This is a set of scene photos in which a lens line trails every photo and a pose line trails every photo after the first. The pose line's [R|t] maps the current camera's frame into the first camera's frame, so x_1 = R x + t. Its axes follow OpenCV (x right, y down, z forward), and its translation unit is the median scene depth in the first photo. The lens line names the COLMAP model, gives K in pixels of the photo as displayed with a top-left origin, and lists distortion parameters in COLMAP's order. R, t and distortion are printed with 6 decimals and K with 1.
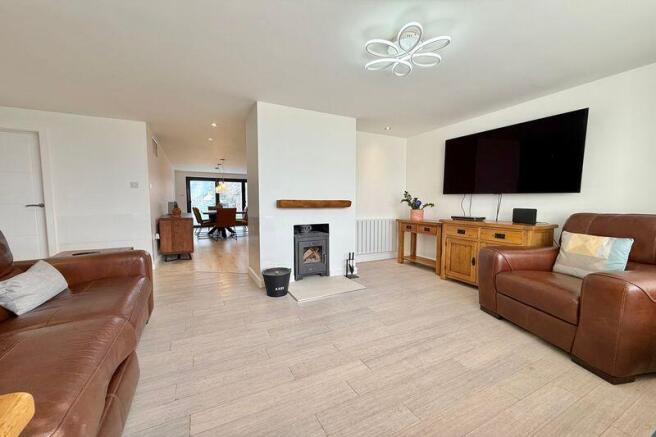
lens RADIAL K [[261.1, 0, 325.8], [0, 261.1, 220.9], [0, 0, 1]] dist [0.000765, 0.000019]
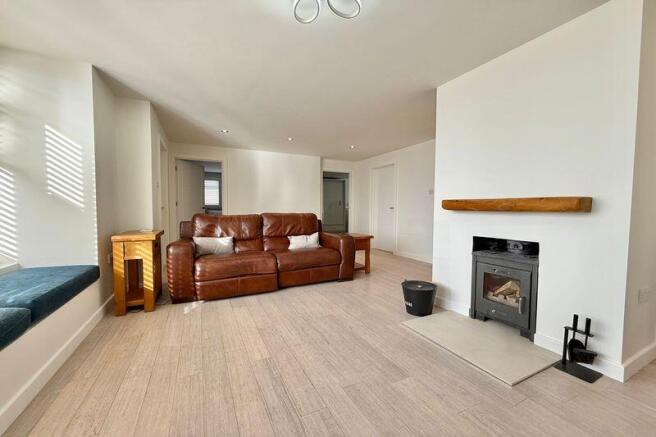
lens RADIAL K [[261.1, 0, 325.8], [0, 261.1, 220.9], [0, 0, 1]] dist [0.000765, 0.000019]
pose [[-0.015781, 0.047982, -0.998724, 0.605174], [-0.076745, 0.995843, 0.049056, -0.029105], [0.996926, 0.077421, -0.012033, 0.650437]]
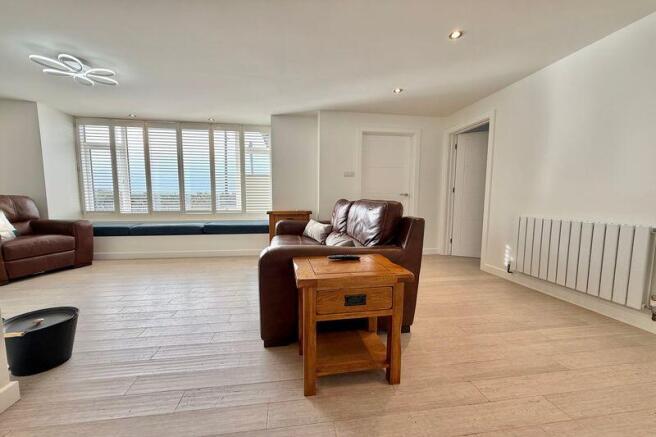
lens RADIAL K [[261.1, 0, 325.8], [0, 261.1, 220.9], [0, 0, 1]] dist [0.000765, 0.000019]
pose [[-0.947519, -0.029937, 0.318295, -0.792719], [0.021238, 0.987513, 0.156101, -0.046264], [-0.318993, 0.154669, -0.935051, 1.187861]]
